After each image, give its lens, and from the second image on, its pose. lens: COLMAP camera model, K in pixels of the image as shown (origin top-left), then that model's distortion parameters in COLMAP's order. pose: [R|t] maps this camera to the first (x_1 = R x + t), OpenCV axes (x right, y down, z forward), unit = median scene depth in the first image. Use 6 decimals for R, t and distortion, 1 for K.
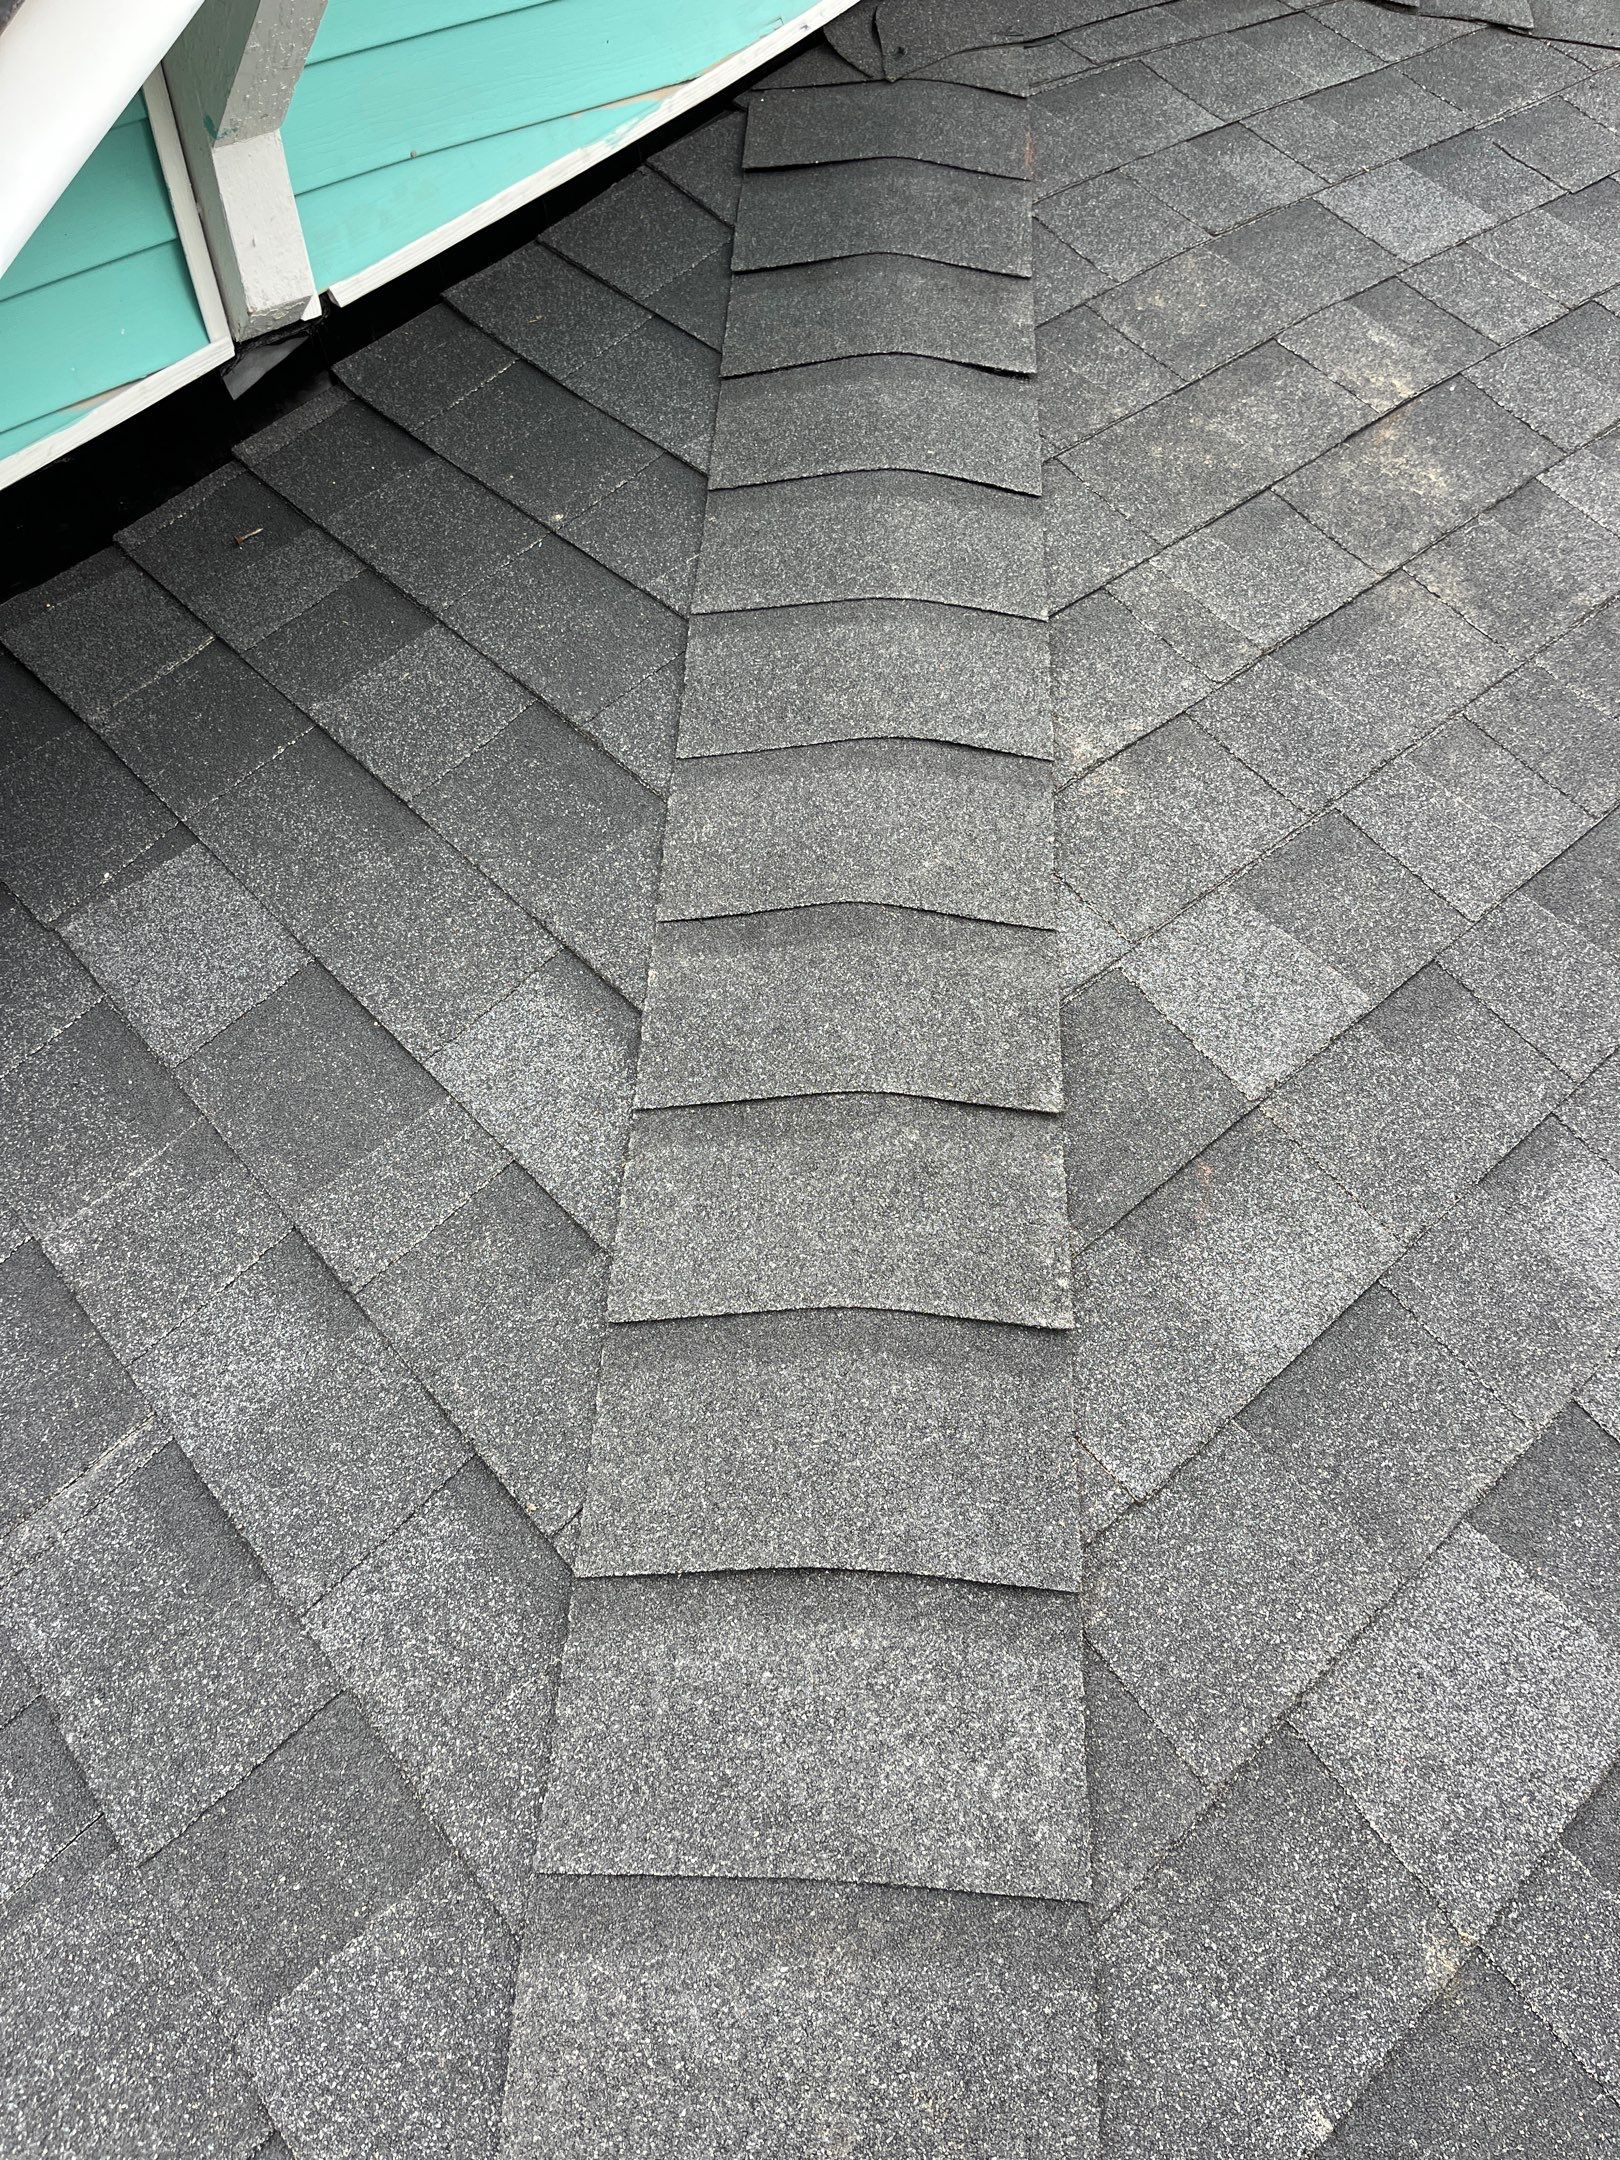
lens RADIAL K [[1647.3, 0, 807.6], [0, 1647.3, 1099.5], [0, 0, 1]] dist [0.050367, -0.069244]
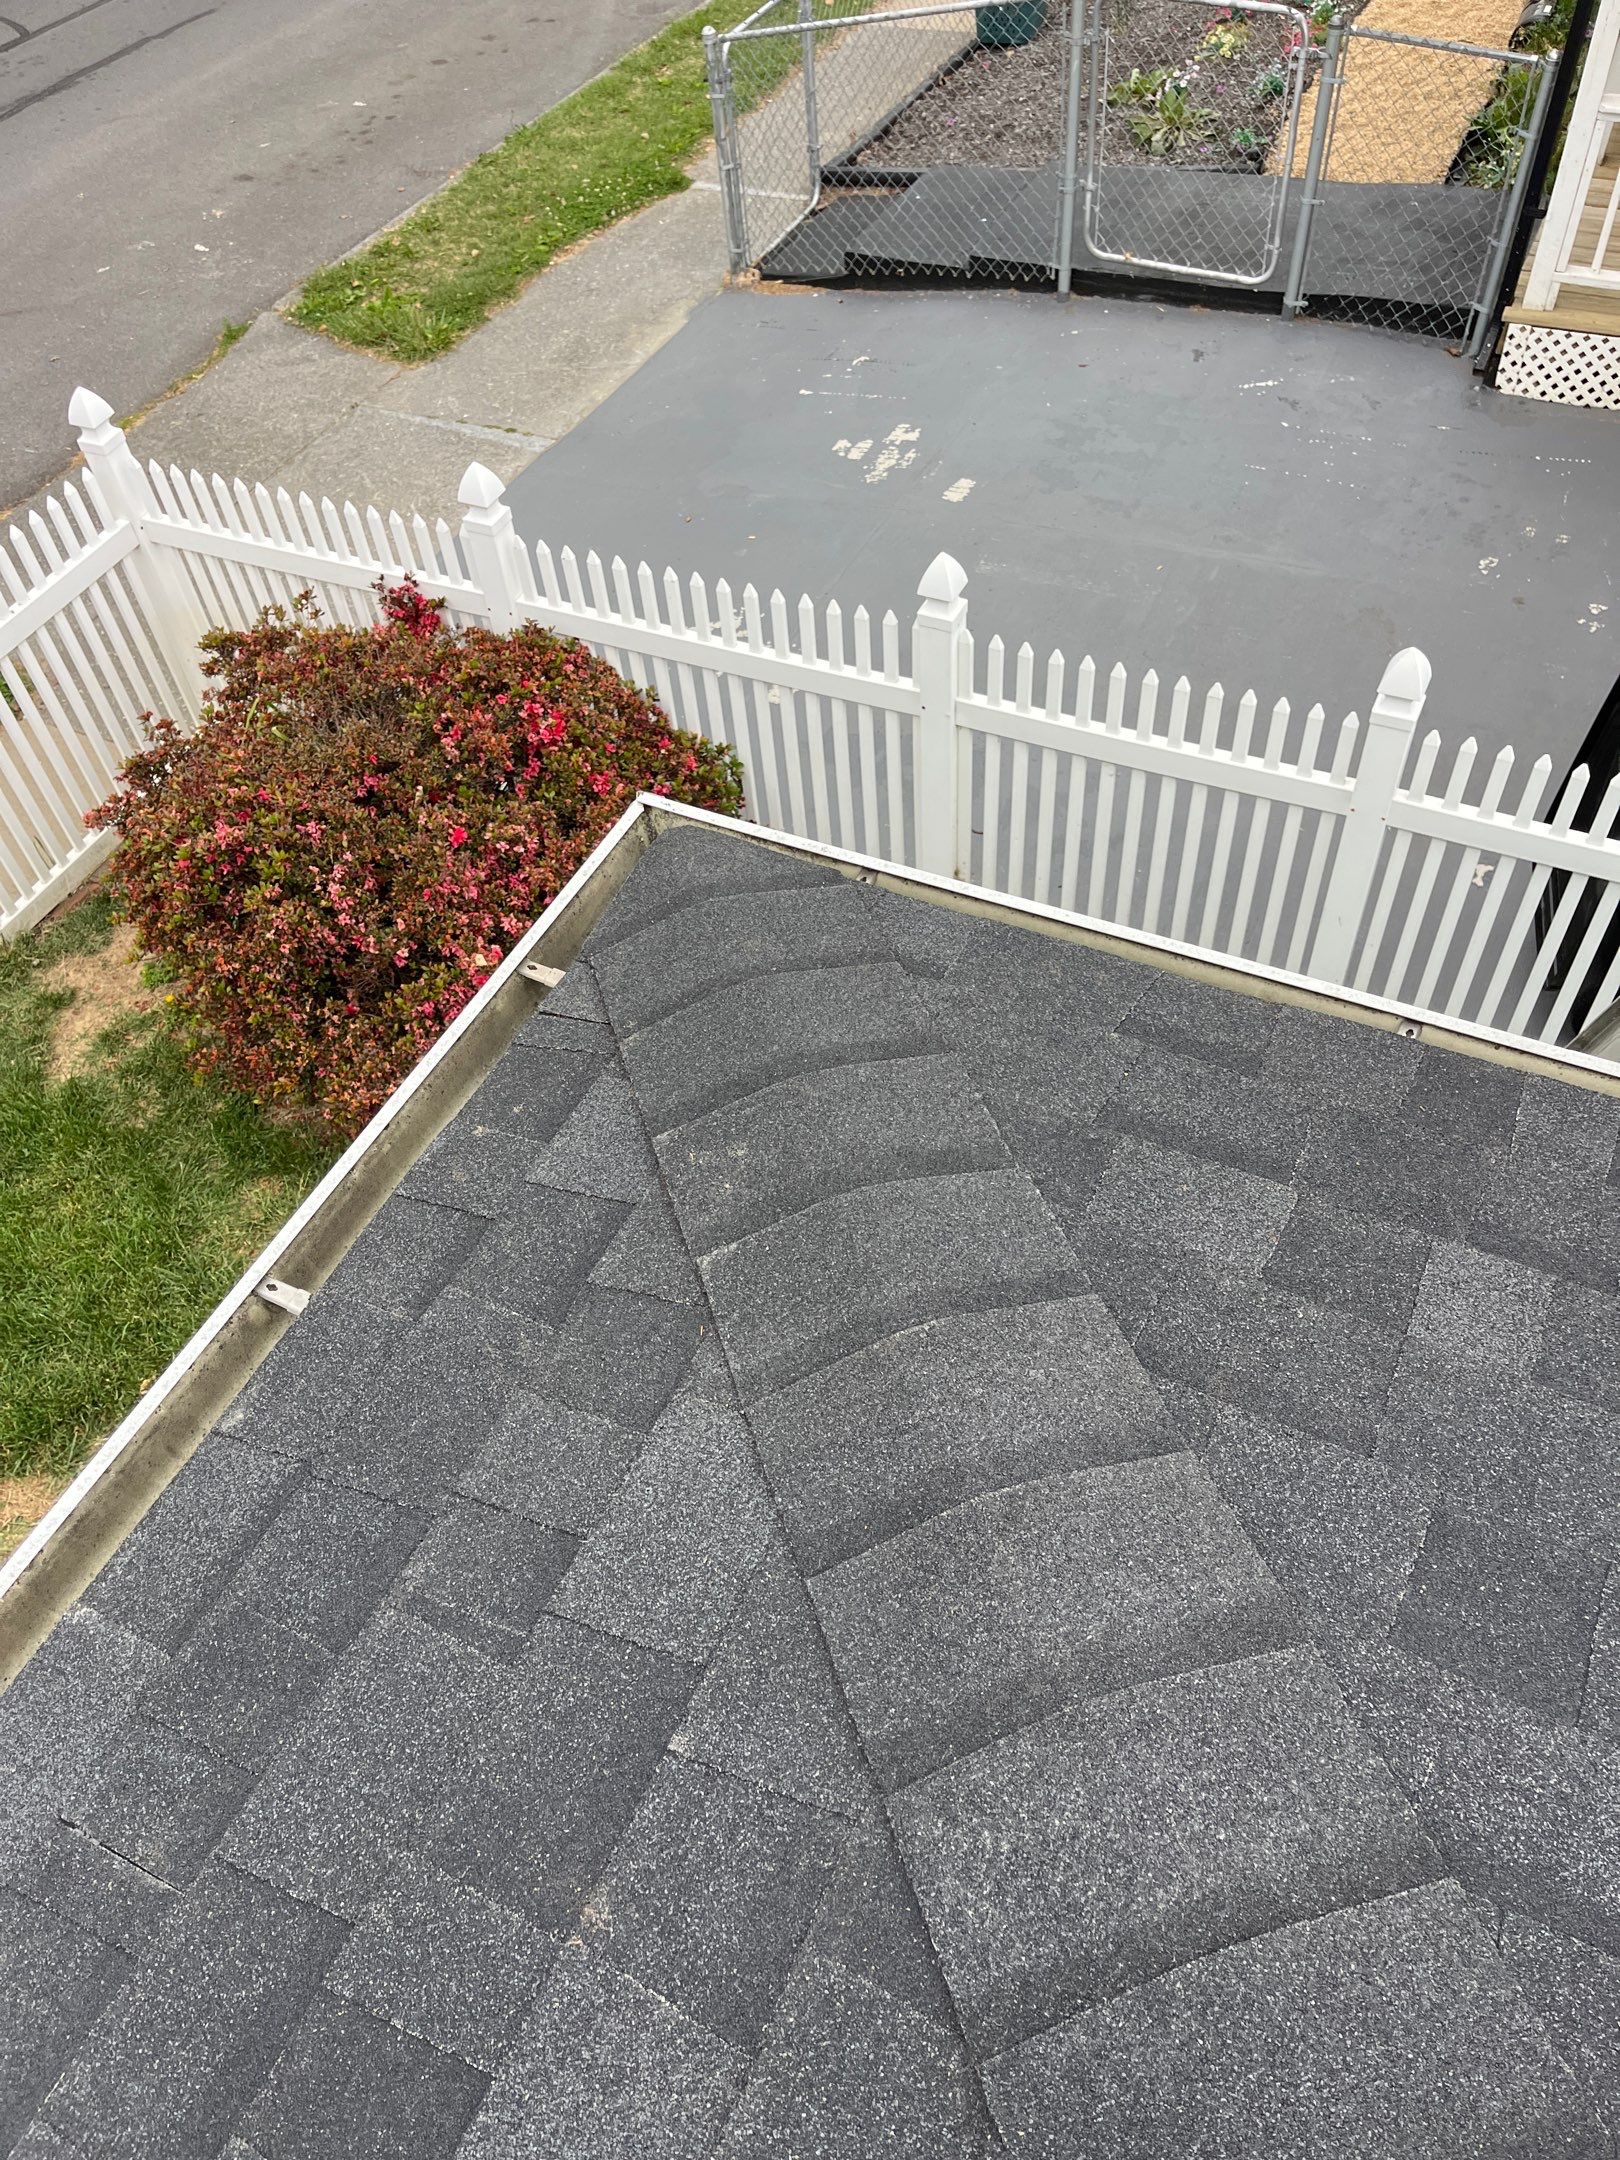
lens RADIAL K [[1647.3, 0, 807.6], [0, 1647.3, 1099.5], [0, 0, 1]] dist [0.050367, -0.069244]
pose [[-0.928212, 0.332382, -0.167164, 0.239394], [-0.213269, -0.107185, 0.971096, -0.569409], [0.304857, 0.937034, 0.170378, 0.298805]]
